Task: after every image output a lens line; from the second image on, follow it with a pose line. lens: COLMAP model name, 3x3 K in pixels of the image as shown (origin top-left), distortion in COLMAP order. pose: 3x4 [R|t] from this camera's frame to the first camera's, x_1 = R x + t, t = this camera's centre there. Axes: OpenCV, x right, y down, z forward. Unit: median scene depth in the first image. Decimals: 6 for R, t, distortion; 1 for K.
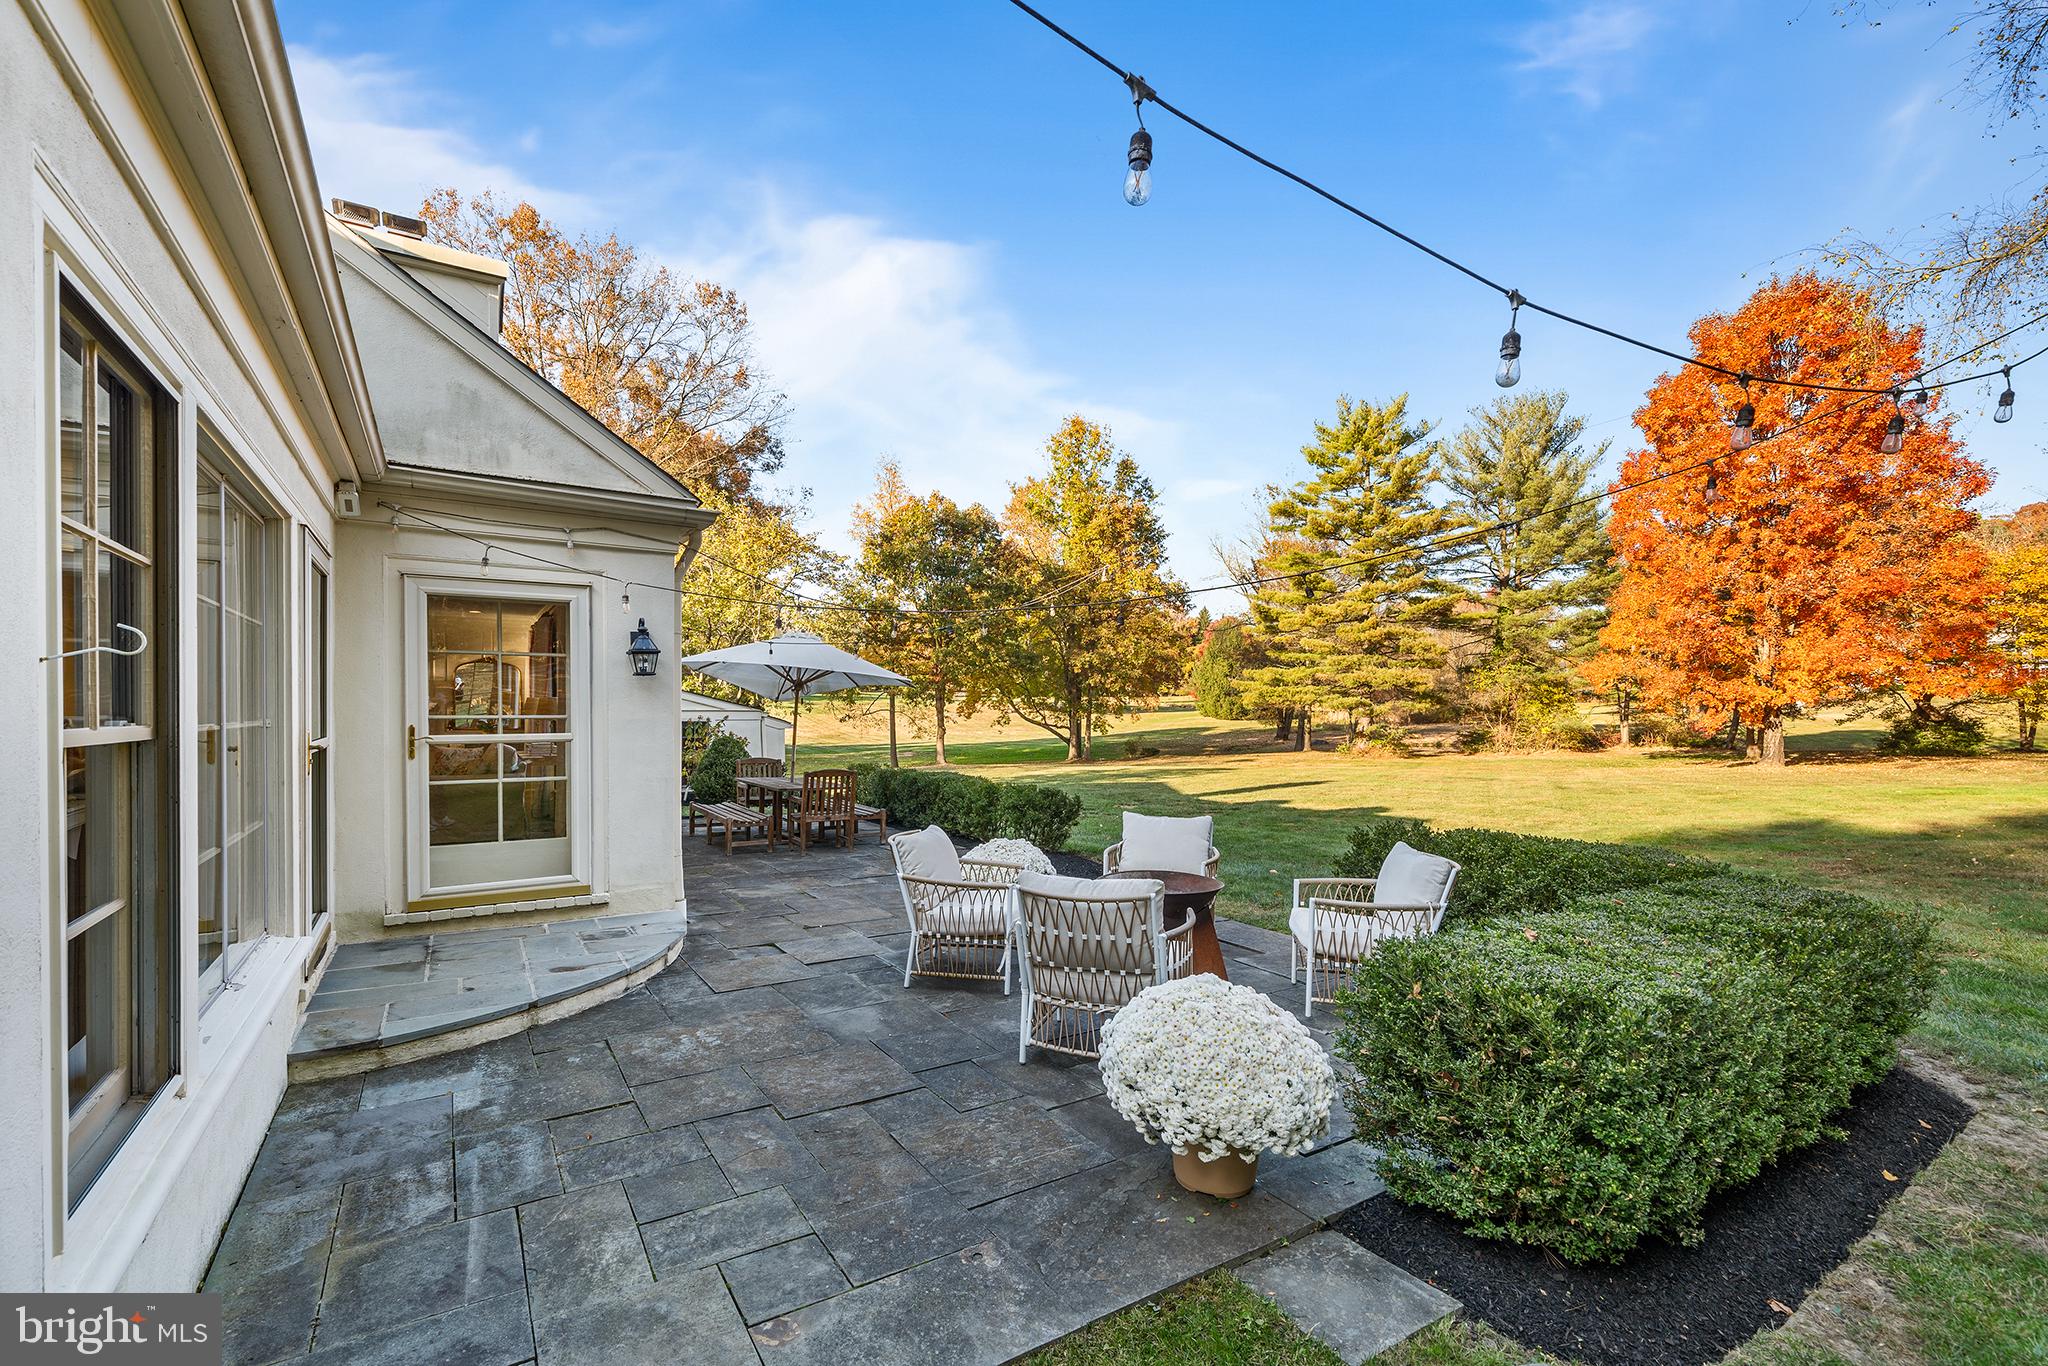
lens RADIAL K [[879.3, 0, 1025.2], [0, 879.3, 699.4], [0, 0, 1]] dist [-0.000022, -0.000001]
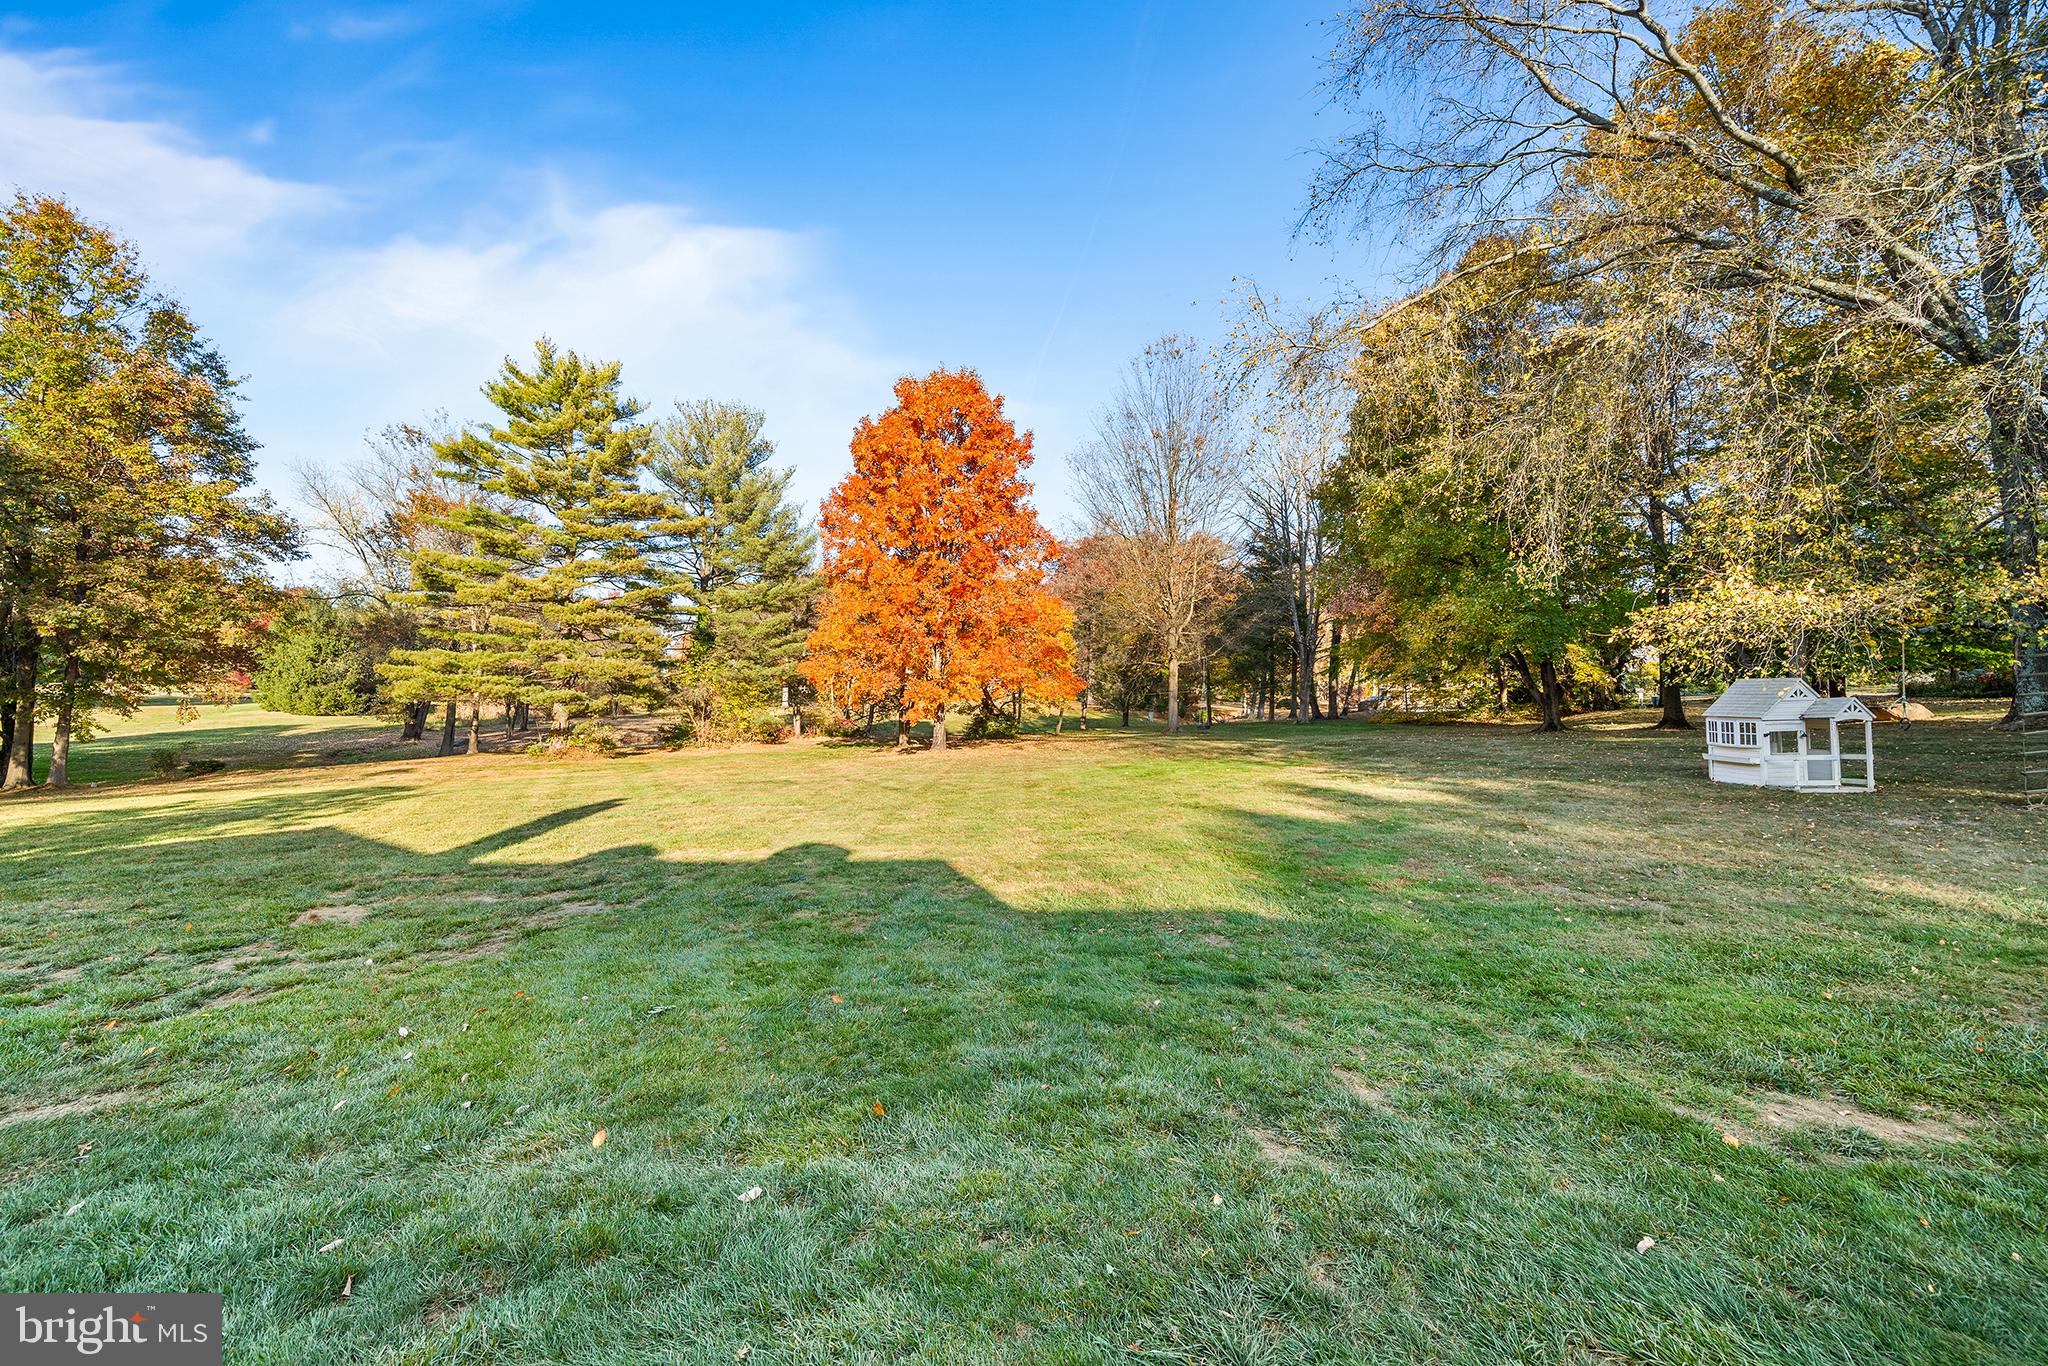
lens RADIAL K [[790.3, 0, 1022.3], [0, 790.3, 685.9], [0, 0, 1]] dist [-0.000879, -0.000594]
pose [[0.553623, 0.025124, 0.832388, -0.014172], [-0.015742, 0.999682, -0.019703, 0.001597], [-0.832618, -0.002195, 0.553843, 0.183586]]
